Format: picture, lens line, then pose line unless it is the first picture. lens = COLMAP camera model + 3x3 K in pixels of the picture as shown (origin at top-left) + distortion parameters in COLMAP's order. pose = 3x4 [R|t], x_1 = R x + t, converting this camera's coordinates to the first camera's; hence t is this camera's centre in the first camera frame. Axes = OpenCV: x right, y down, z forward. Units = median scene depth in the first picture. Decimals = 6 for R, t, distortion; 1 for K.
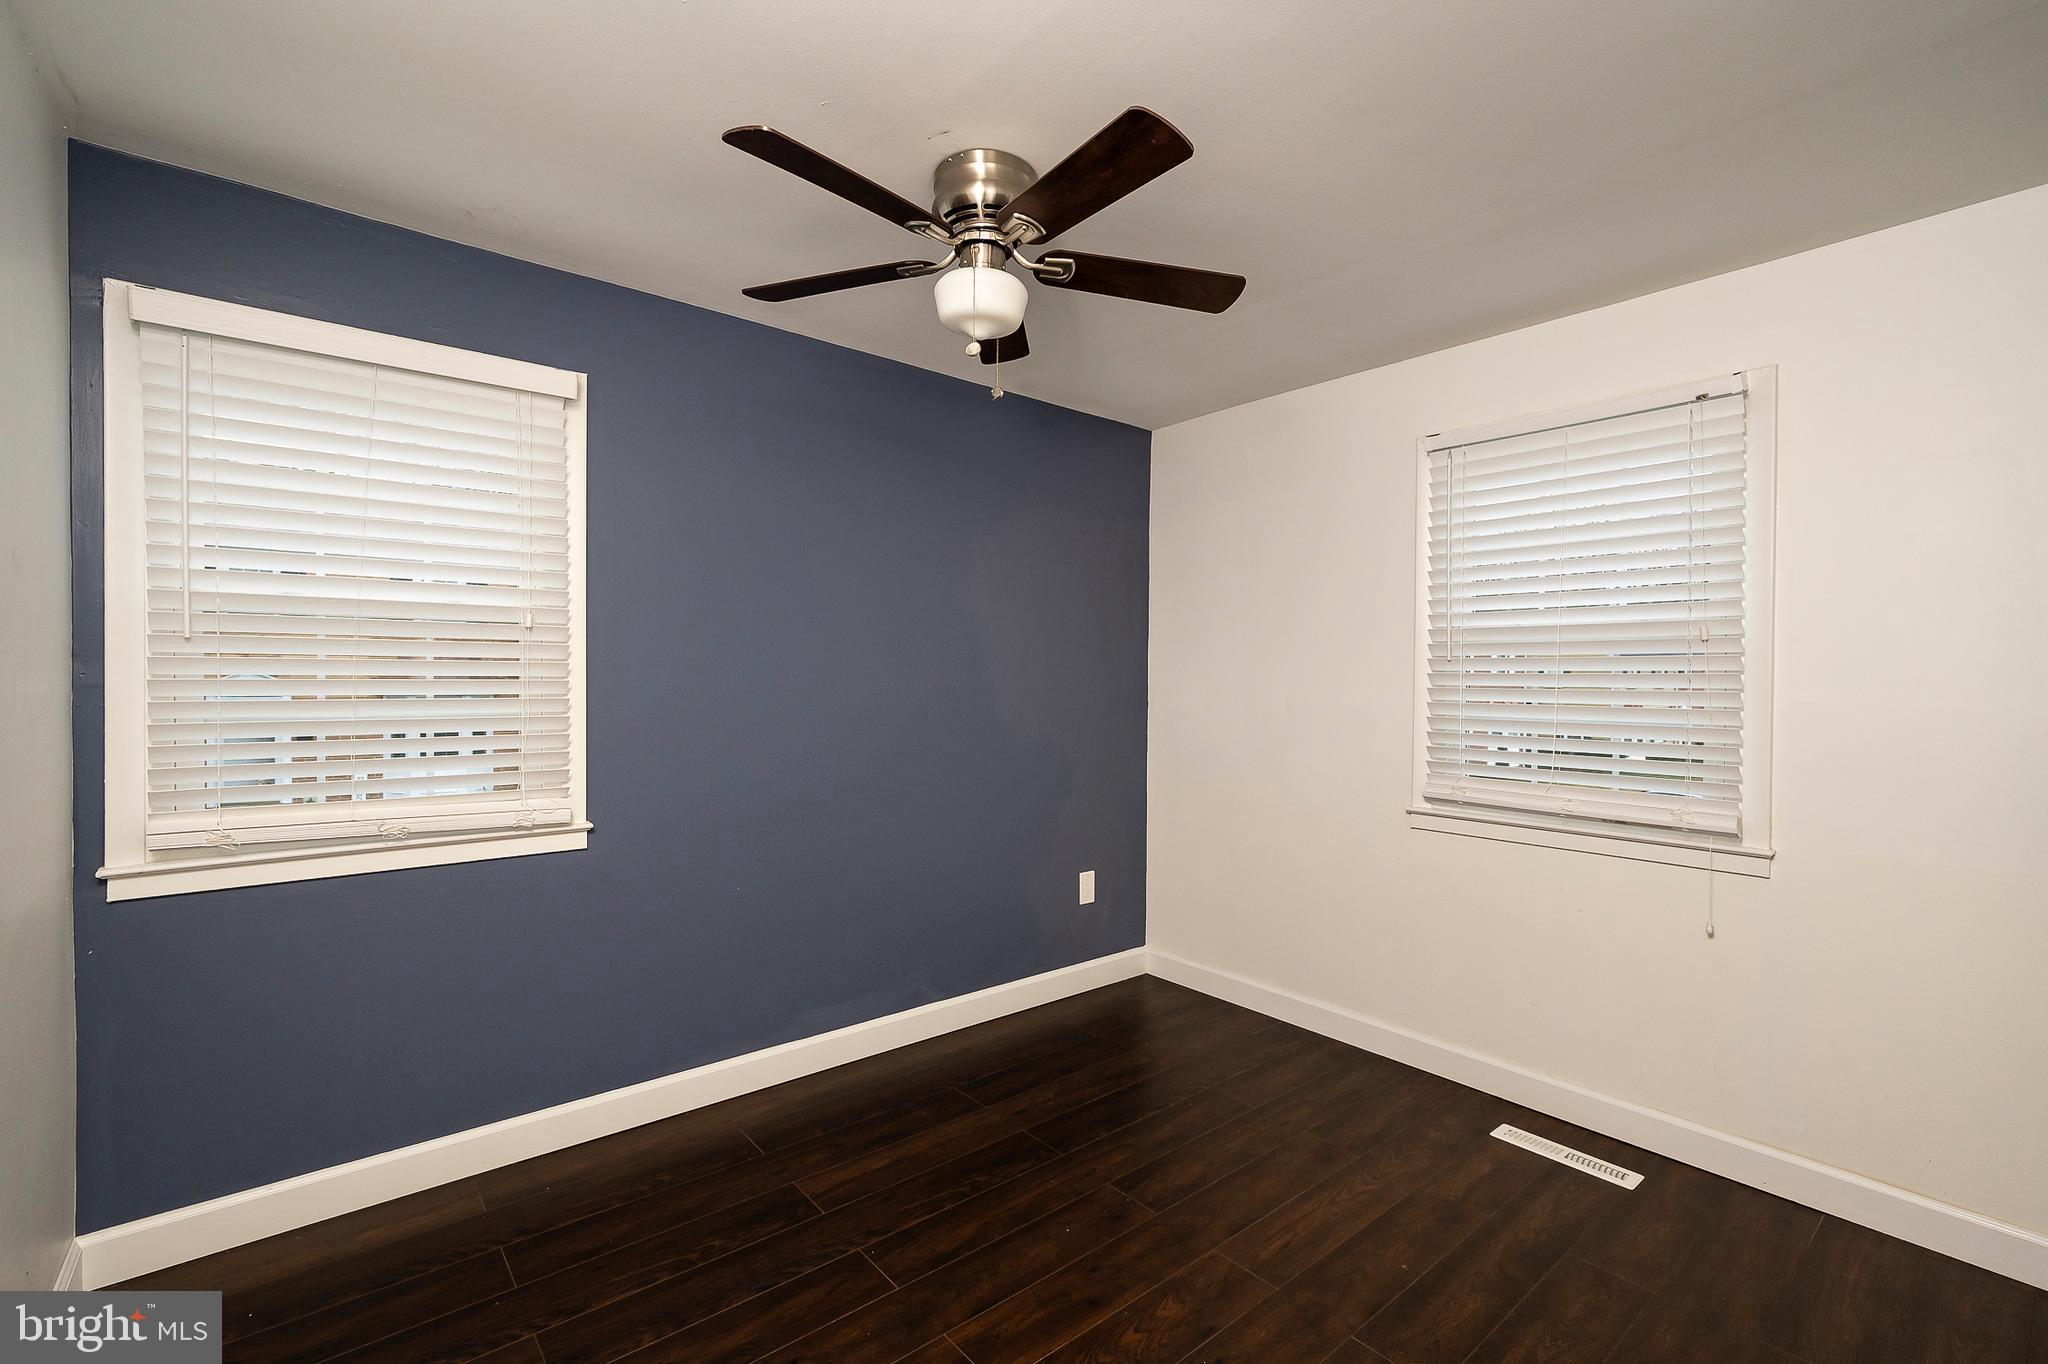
lens RADIAL K [[895.1, 0, 1024.0], [0, 895.1, 682.0], [0, 0, 1]] dist [0.000097, -0.000104]
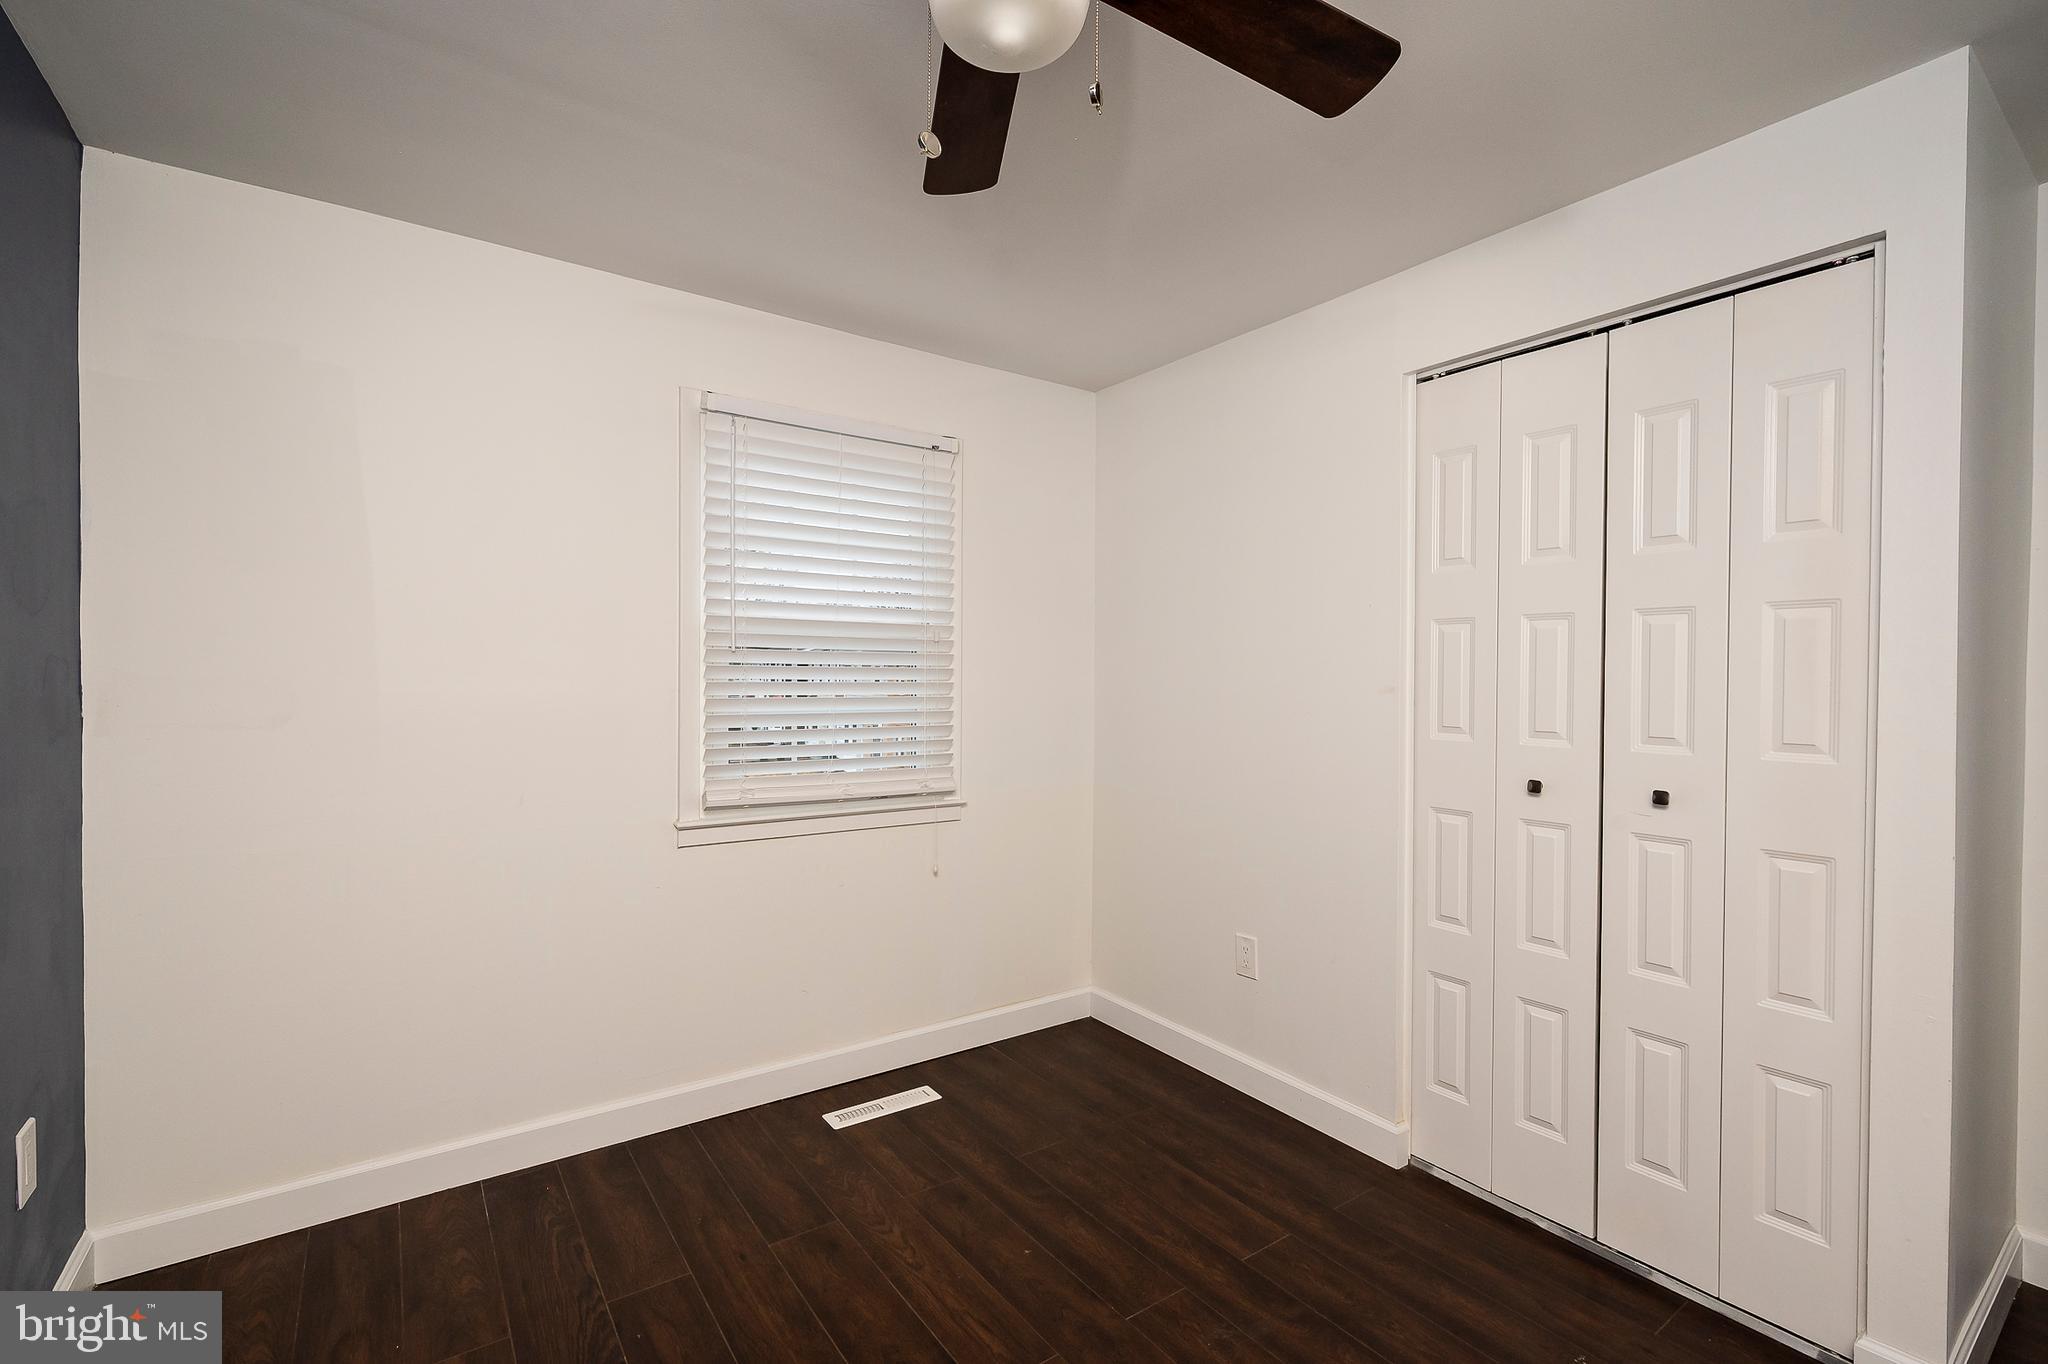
lens RADIAL K [[895.1, 0, 1024.0], [0, 895.1, 682.0], [0, 0, 1]] dist [0.000097, -0.000104]
pose [[0.079838, -0.013434, 0.996717, -0.488613], [-0.004003, 0.999897, 0.013798, -0.008059], [-0.996800, -0.005091, 0.079776, 0.776639]]
